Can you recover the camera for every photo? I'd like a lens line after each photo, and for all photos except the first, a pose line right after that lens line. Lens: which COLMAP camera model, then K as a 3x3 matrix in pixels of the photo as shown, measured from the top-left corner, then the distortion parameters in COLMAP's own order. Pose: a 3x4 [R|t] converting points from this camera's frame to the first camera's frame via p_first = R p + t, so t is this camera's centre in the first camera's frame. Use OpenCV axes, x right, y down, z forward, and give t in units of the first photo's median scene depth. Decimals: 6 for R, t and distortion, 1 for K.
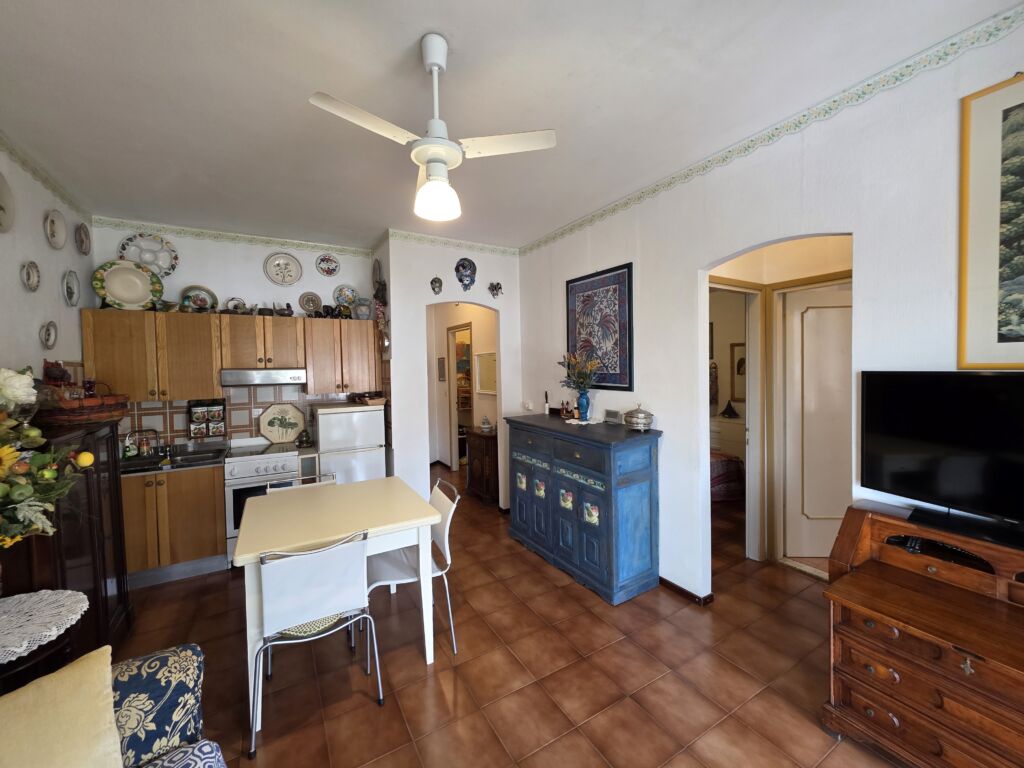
lens RADIAL K [[411.6, 0, 514.5], [0, 411.6, 380.2], [0, 0, 1]] dist [0.001110, -0.000122]
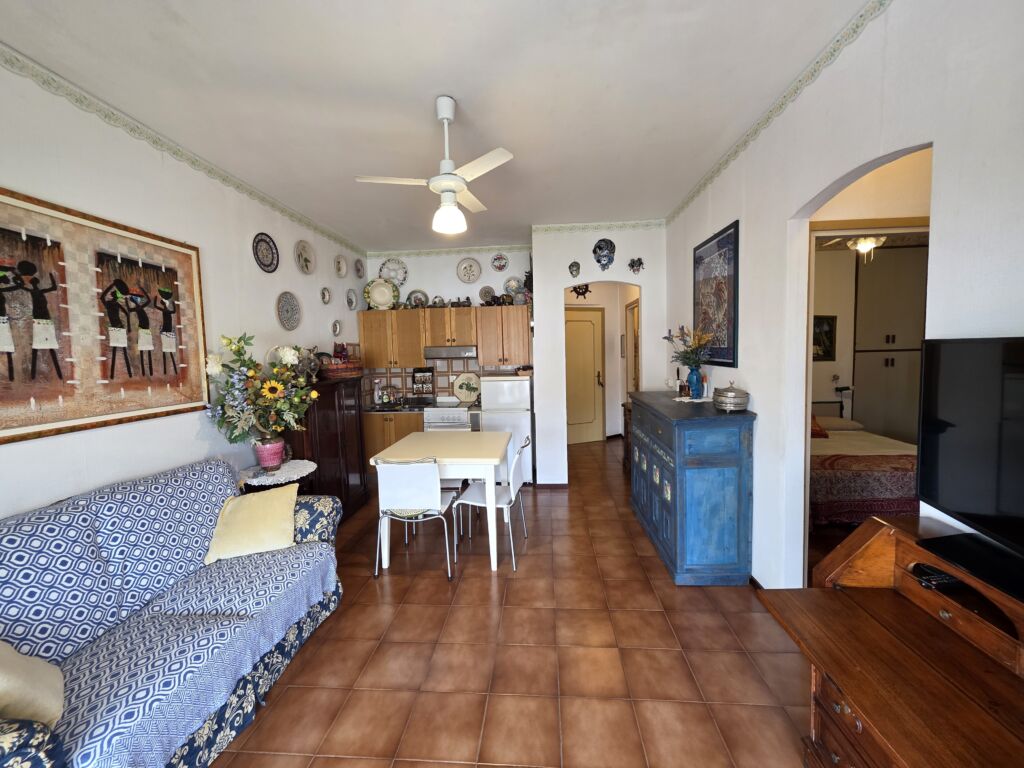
lens RADIAL K [[411.6, 0, 513.2], [0, 411.6, 380.4], [0, 0, 1]] dist [0.001110, -0.000122]
pose [[0.814376, 0.037882, -0.579100, 0.392004], [-0.006856, 0.998426, 0.055671, 0.007918], [0.580298, -0.041367, 0.813353, -0.002405]]
